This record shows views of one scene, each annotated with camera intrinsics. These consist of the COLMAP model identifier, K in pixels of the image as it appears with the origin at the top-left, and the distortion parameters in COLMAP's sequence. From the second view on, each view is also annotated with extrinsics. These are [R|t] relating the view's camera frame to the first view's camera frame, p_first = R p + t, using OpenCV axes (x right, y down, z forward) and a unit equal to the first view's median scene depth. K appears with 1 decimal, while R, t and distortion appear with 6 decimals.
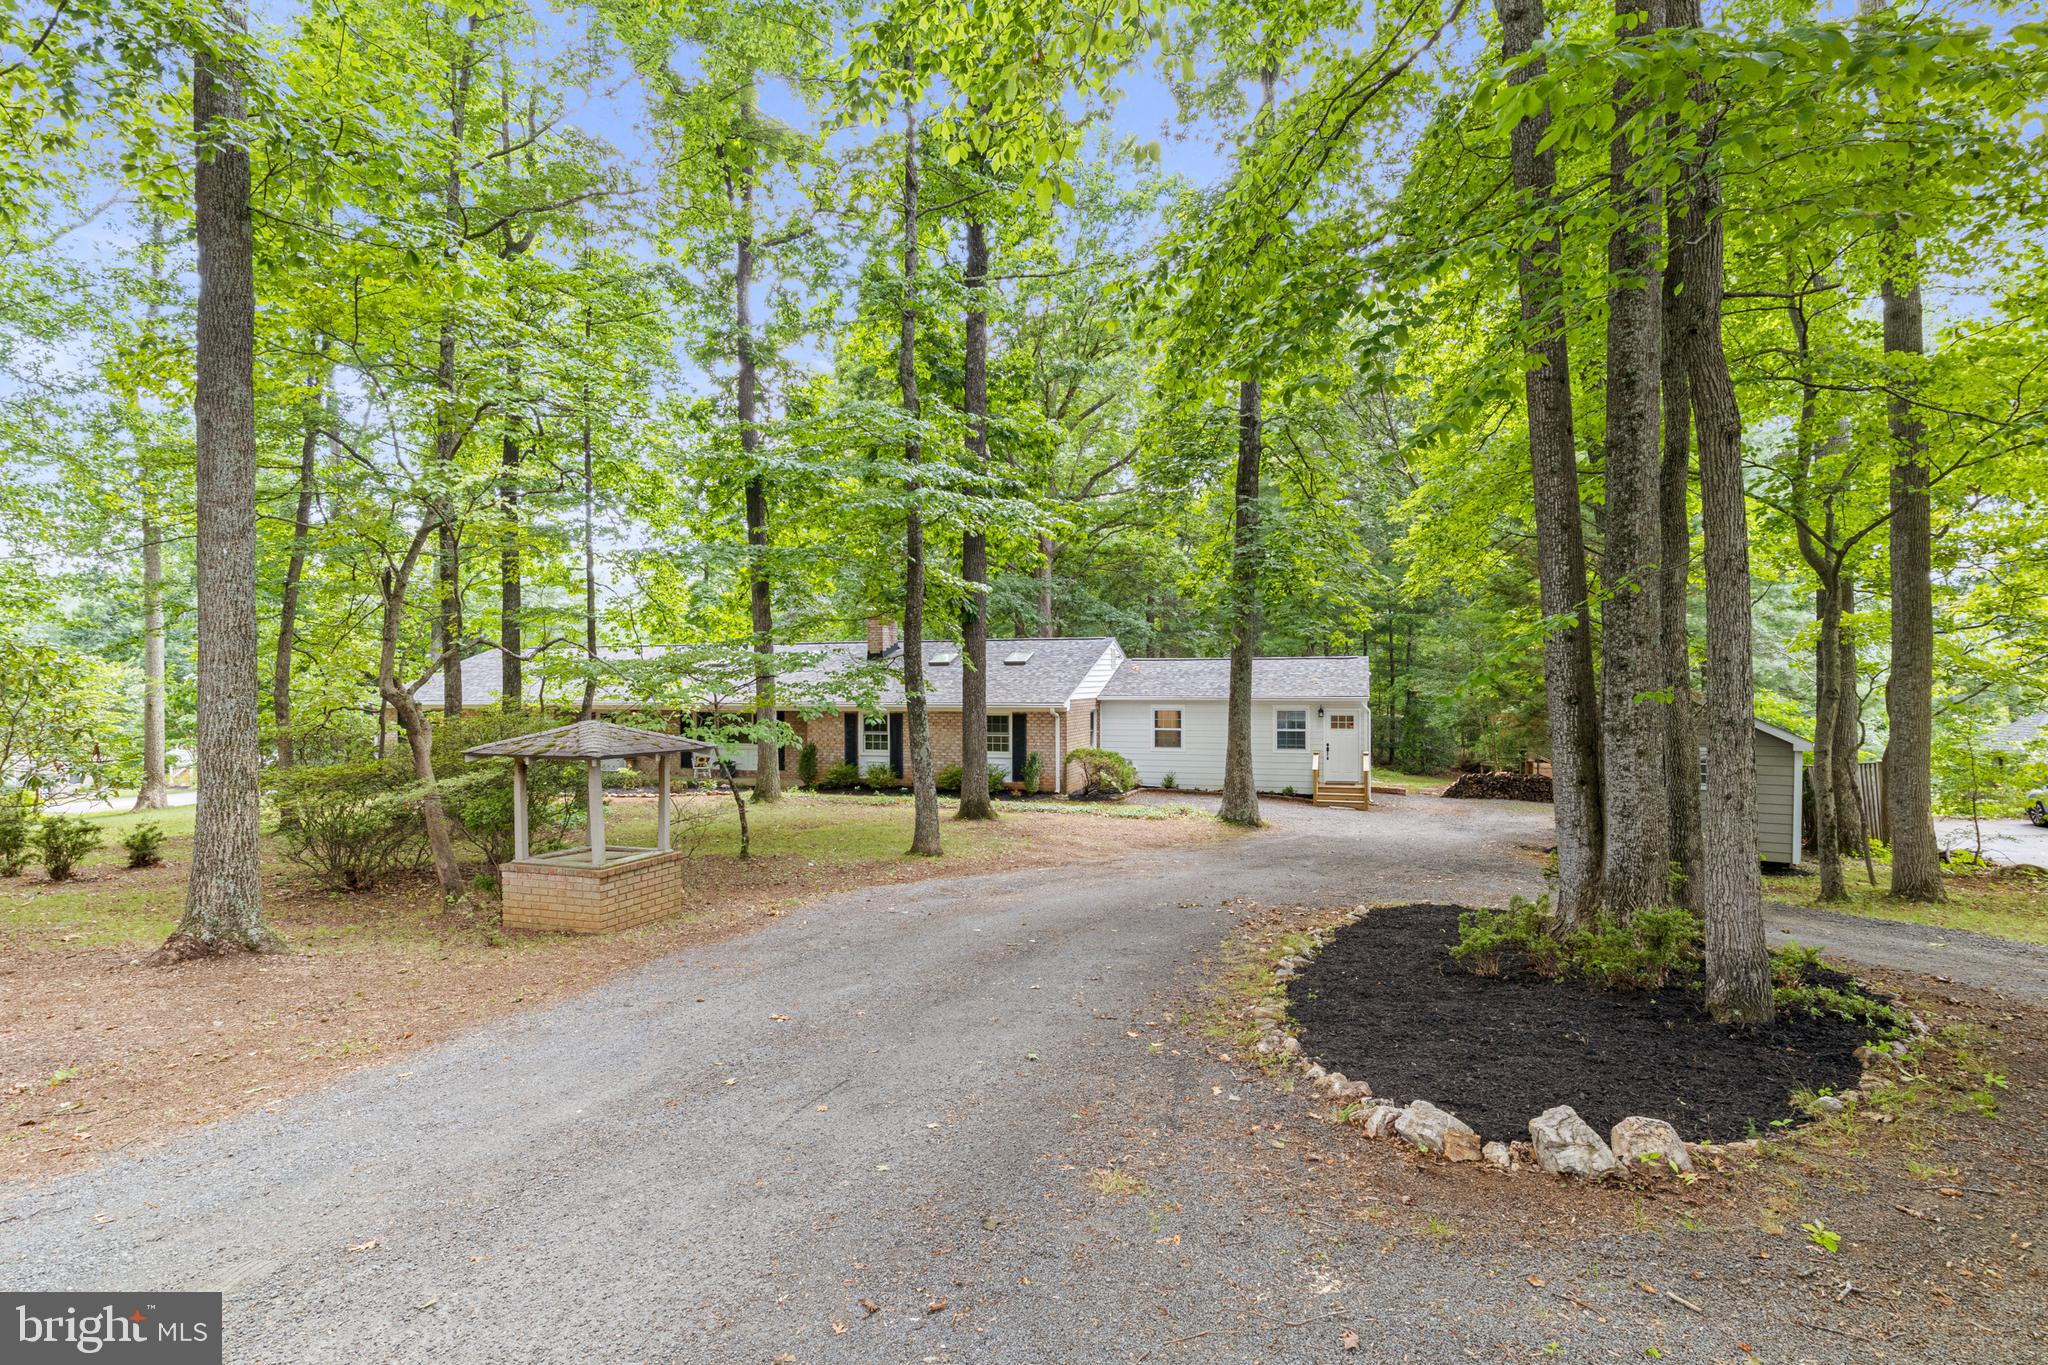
lens RADIAL K [[1030.4, 0, 1026.4], [0, 1030.4, 679.9], [0, 0, 1]] dist [0.000344, -0.001243]
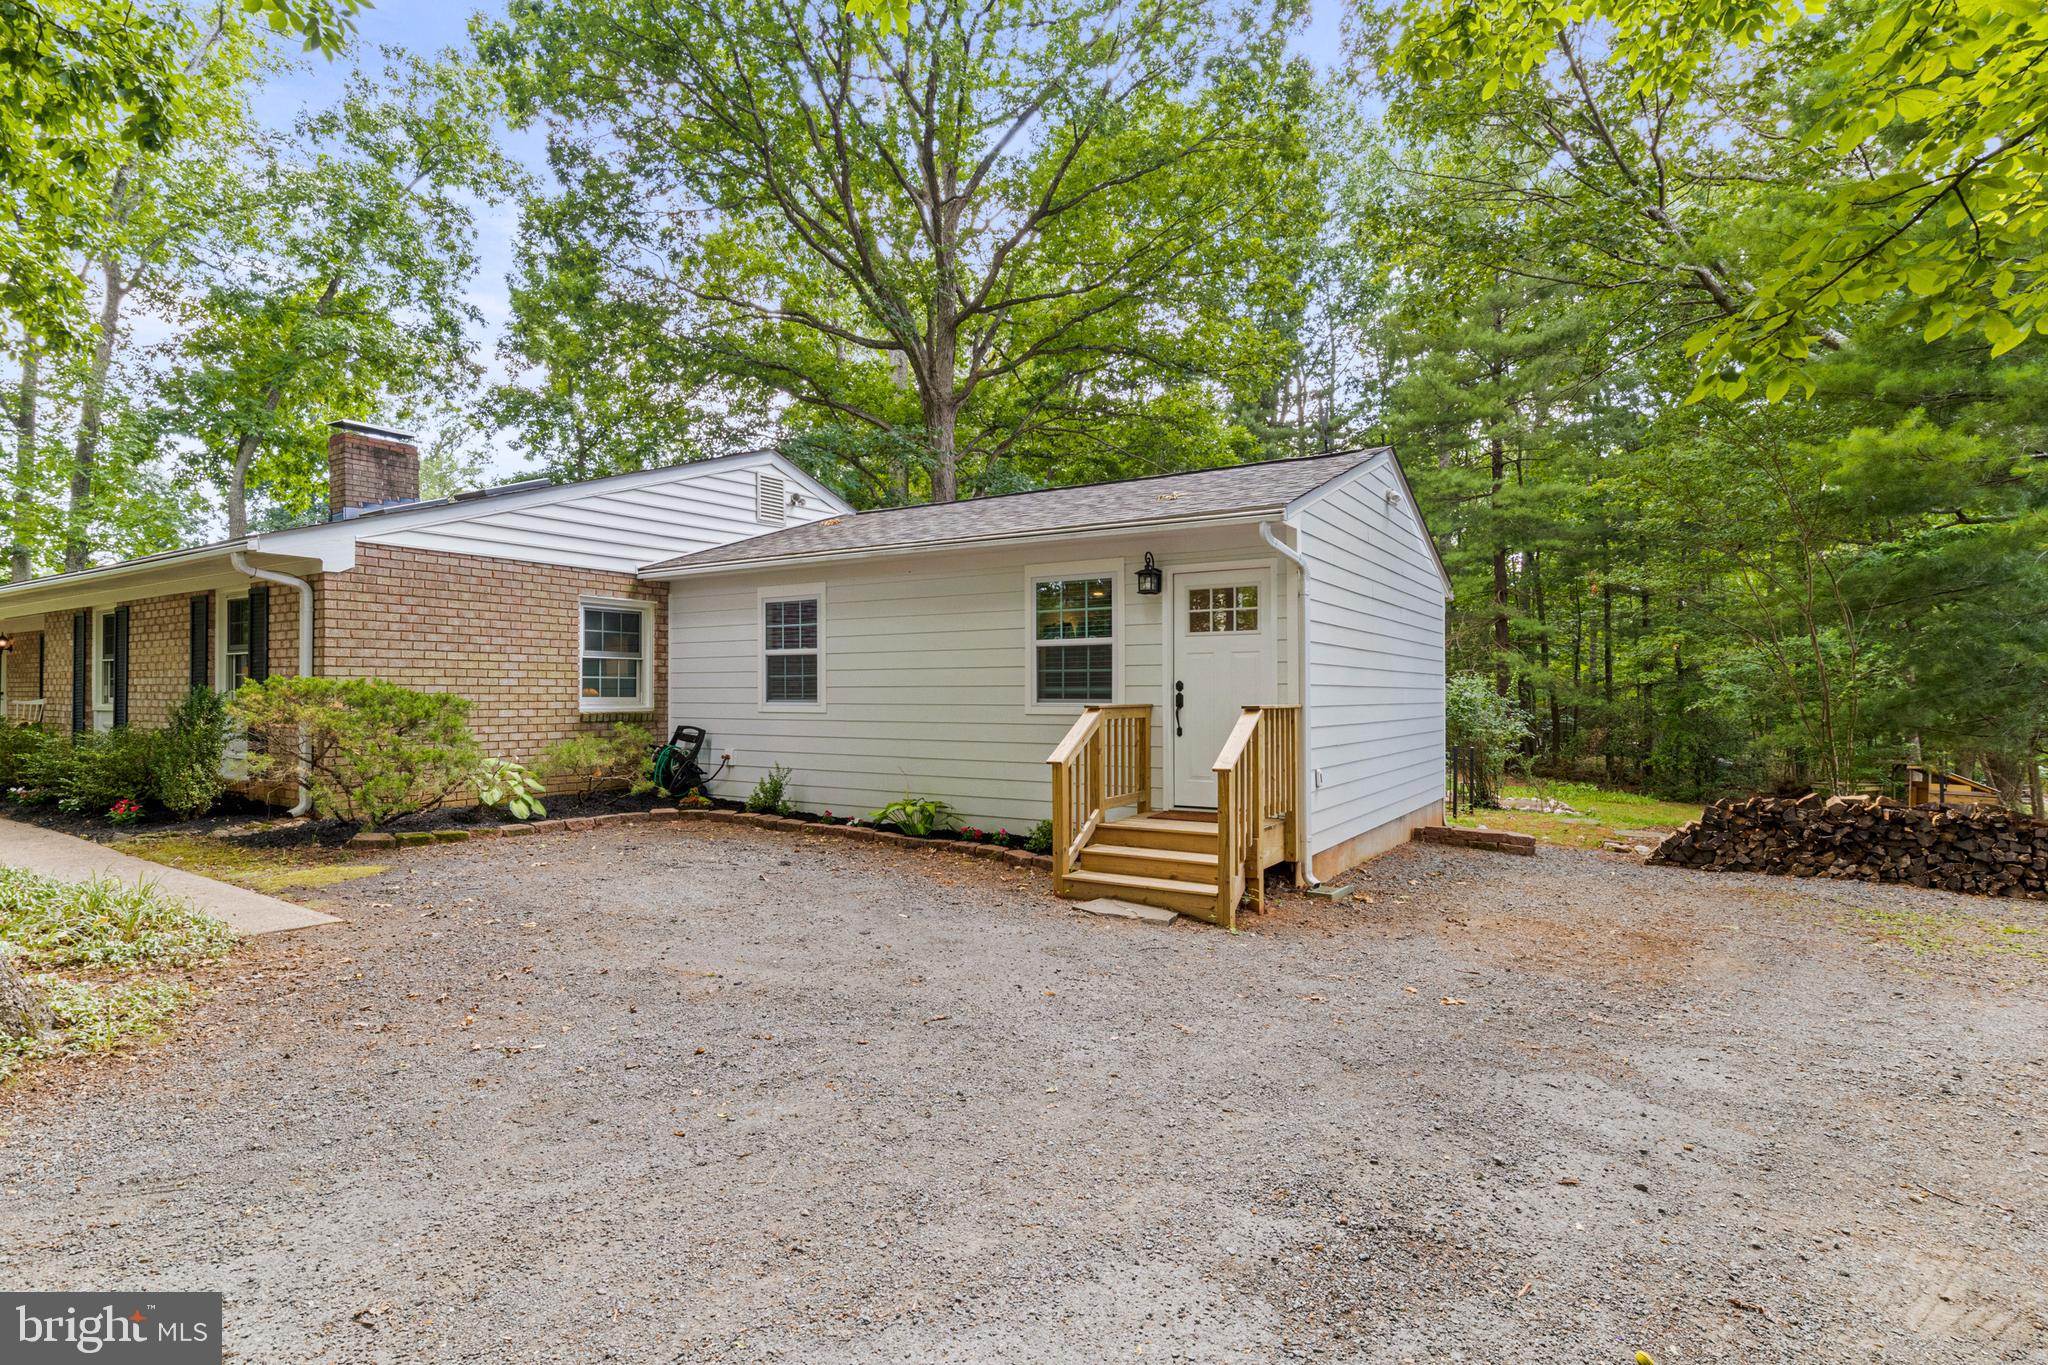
lens RADIAL K [[1030.4, 0, 1015.4], [0, 1030.4, 684.8], [0, 0, 1]] dist [0.000344, -0.001243]
pose [[0.967879, 0.001737, -0.251411, 0.322527], [-0.003279, 0.999978, -0.005716, 0.064677], [0.251396, 0.006357, 0.967864, 0.693697]]
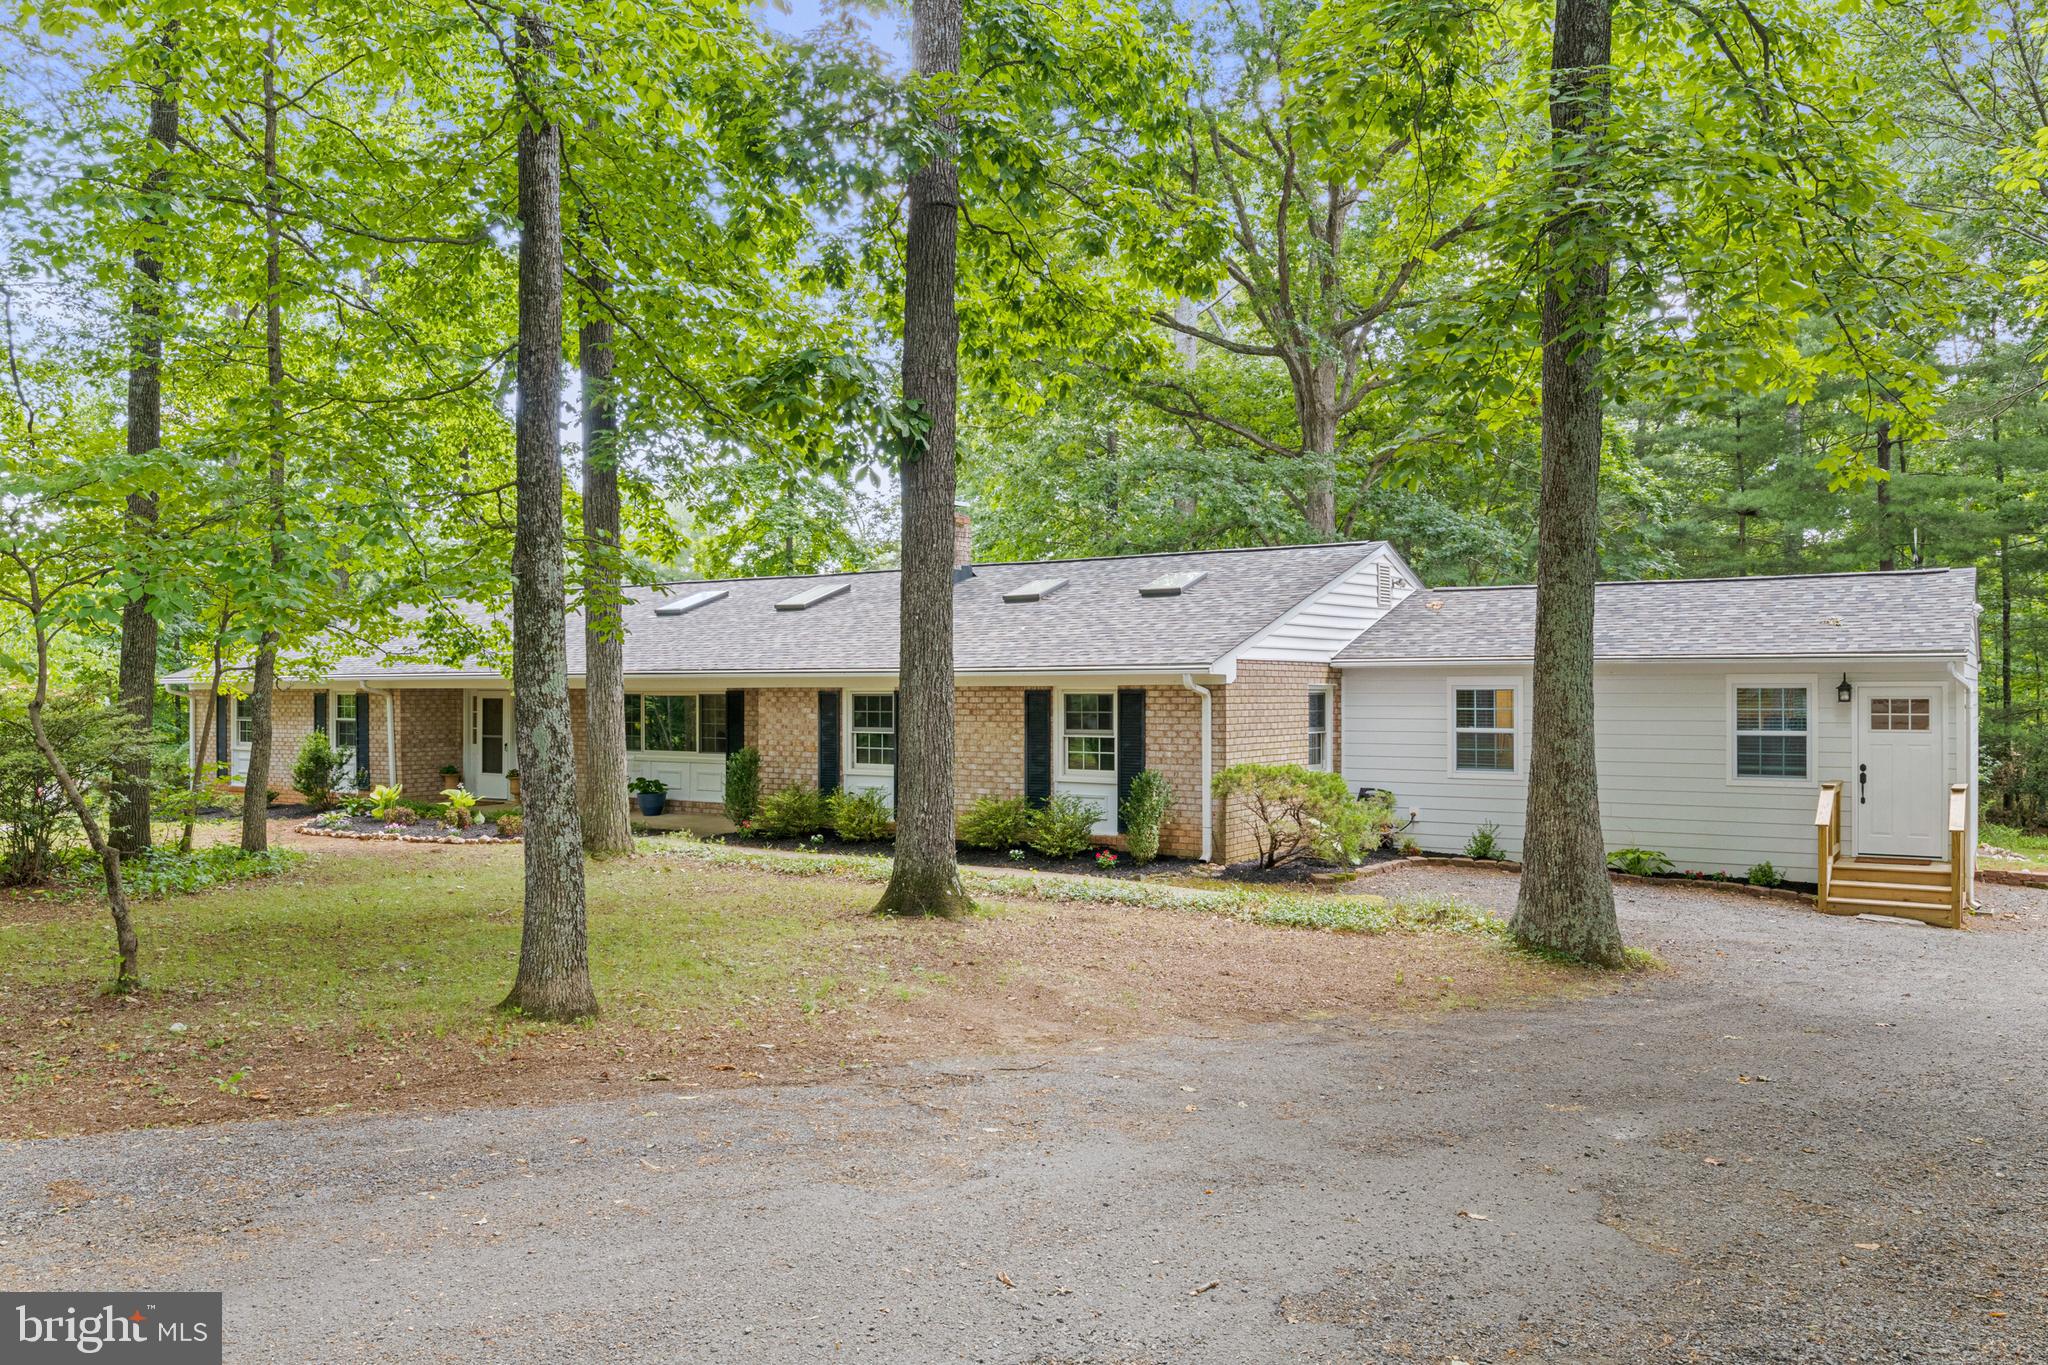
lens RADIAL K [[1514.5, 0, 1019.9], [0, 1514.5, 683.5], [0, 0, 1]] dist [-0.025718, -0.005721]
pose [[0.962016, 0.001212, -0.272989, 0.127352], [-0.001685, 0.999997, -0.001499, 0.029949], [0.272987, 0.001902, 0.962016, 0.310468]]
